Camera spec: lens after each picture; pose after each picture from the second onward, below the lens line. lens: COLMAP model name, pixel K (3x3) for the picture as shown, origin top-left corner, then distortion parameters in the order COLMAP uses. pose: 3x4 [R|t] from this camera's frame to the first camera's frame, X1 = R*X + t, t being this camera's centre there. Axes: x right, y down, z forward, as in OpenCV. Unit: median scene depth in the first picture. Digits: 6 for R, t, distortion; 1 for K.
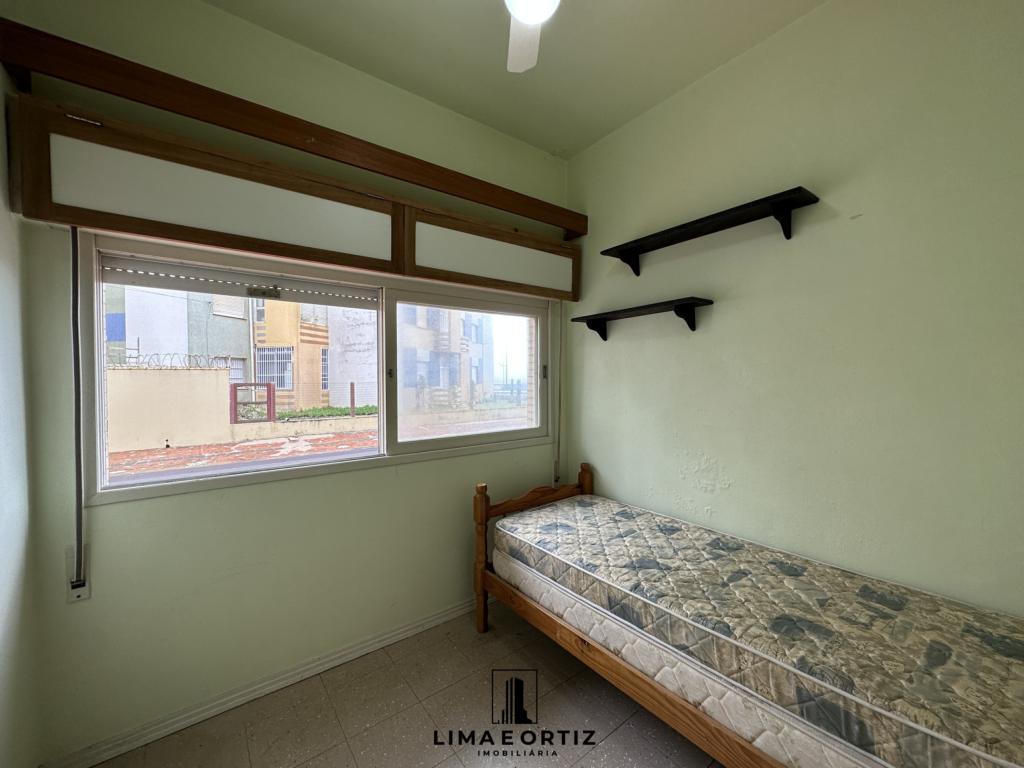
lens RADIAL K [[408.7, 0, 512.2], [0, 408.7, 385.4], [0, 0, 1]] dist [-0.001127, 0.000728]
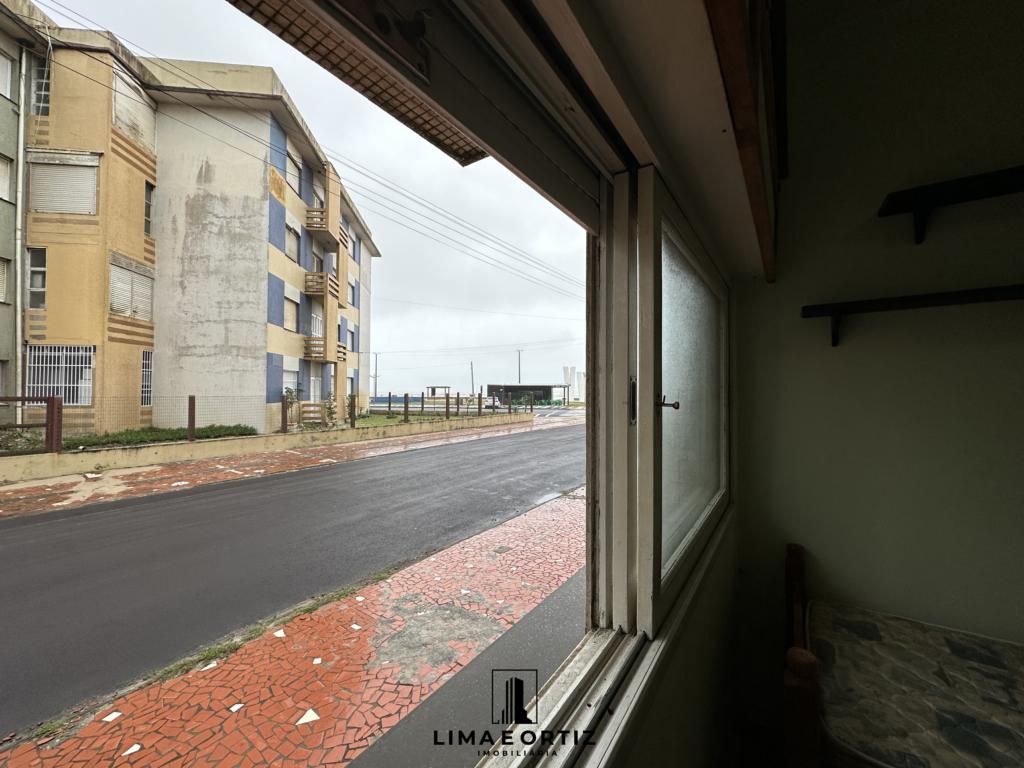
lens RADIAL K [[408.7, 0, 512.4], [0, 408.7, 383.8], [0, 0, 1]] dist [-0.001127, 0.000728]
pose [[0.948319, 0.013834, 0.317017, -0.064112], [-0.002711, 0.999366, -0.035500, -0.004525], [-0.317307, 0.032806, 0.947755, 0.081946]]
